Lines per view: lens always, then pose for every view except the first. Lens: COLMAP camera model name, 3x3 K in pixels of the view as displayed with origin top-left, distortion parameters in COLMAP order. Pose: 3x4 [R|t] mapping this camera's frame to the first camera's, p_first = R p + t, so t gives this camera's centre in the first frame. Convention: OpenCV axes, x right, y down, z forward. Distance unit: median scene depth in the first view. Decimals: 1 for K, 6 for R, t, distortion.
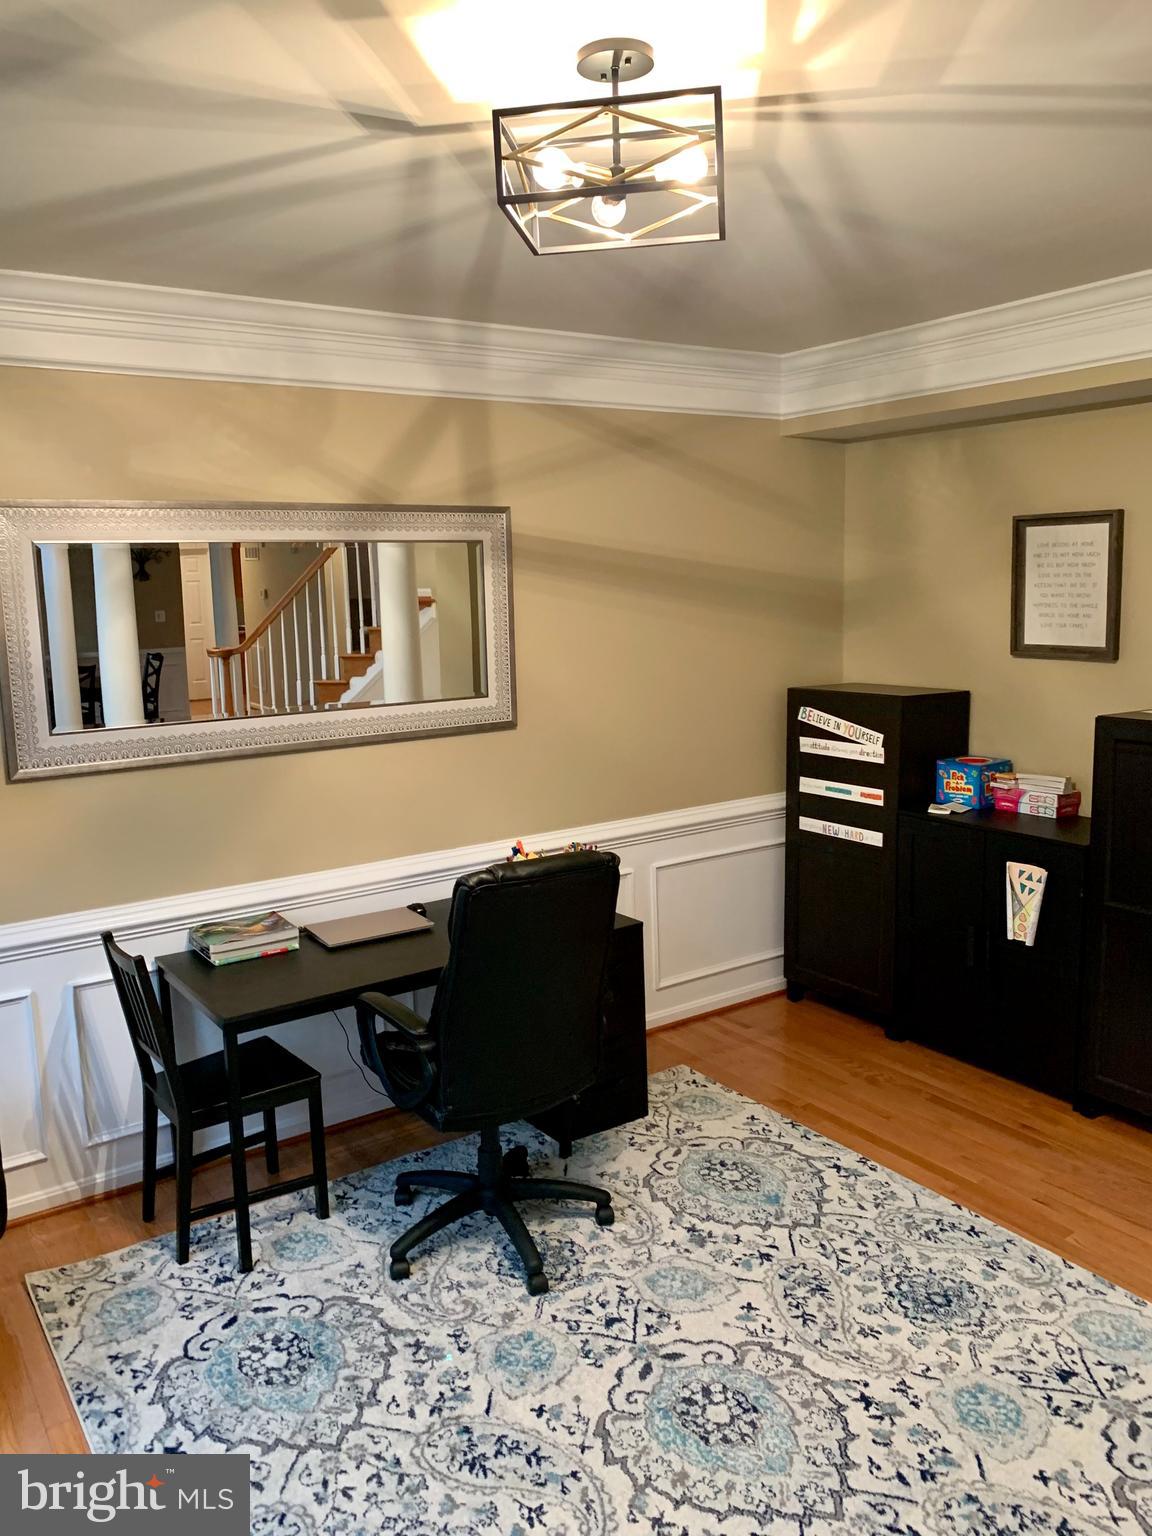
lens RADIAL K [[1182.6, 0, 579.4], [0, 1182.6, 742.7], [0, 0, 1]] dist [0.038510, -0.049654]
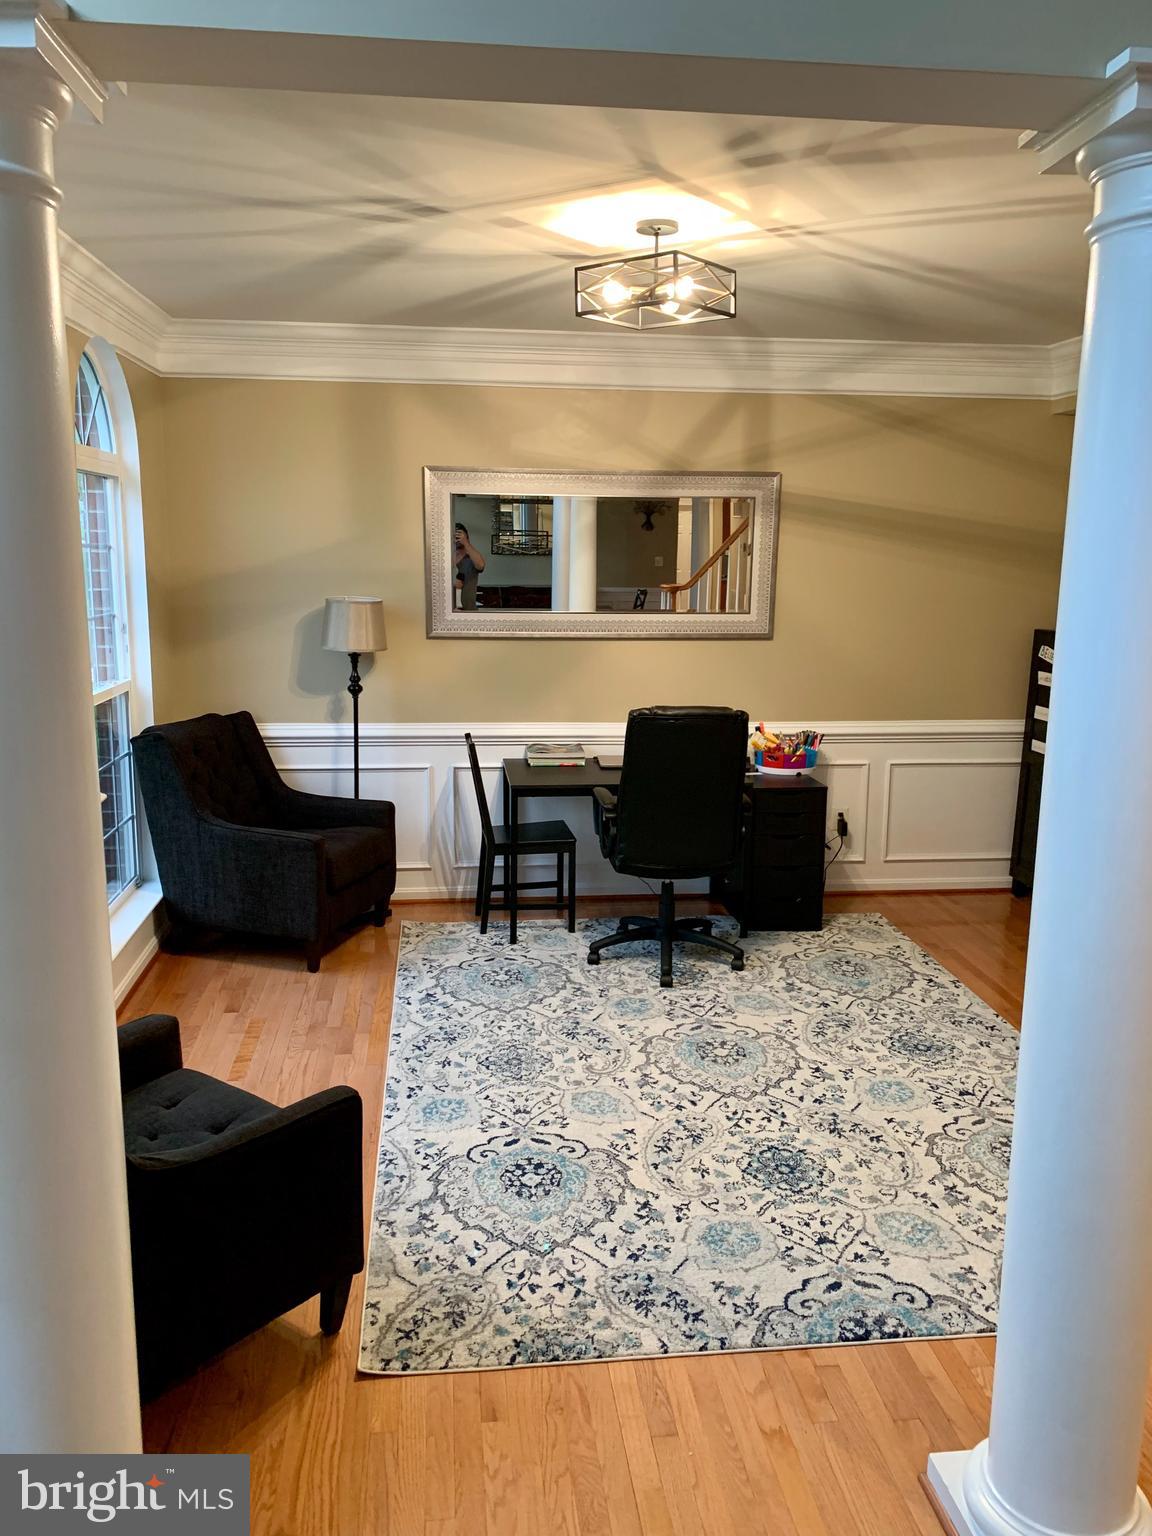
lens RADIAL K [[1182.6, 0, 579.4], [0, 1182.6, 742.7], [0, 0, 1]] dist [0.038510, -0.049654]
pose [[0.883416, 0.116488, -0.453880, 0.489639], [-0.101253, 0.993179, 0.057822, 0.064784], [0.457519, -0.005124, 0.889185, -0.387517]]
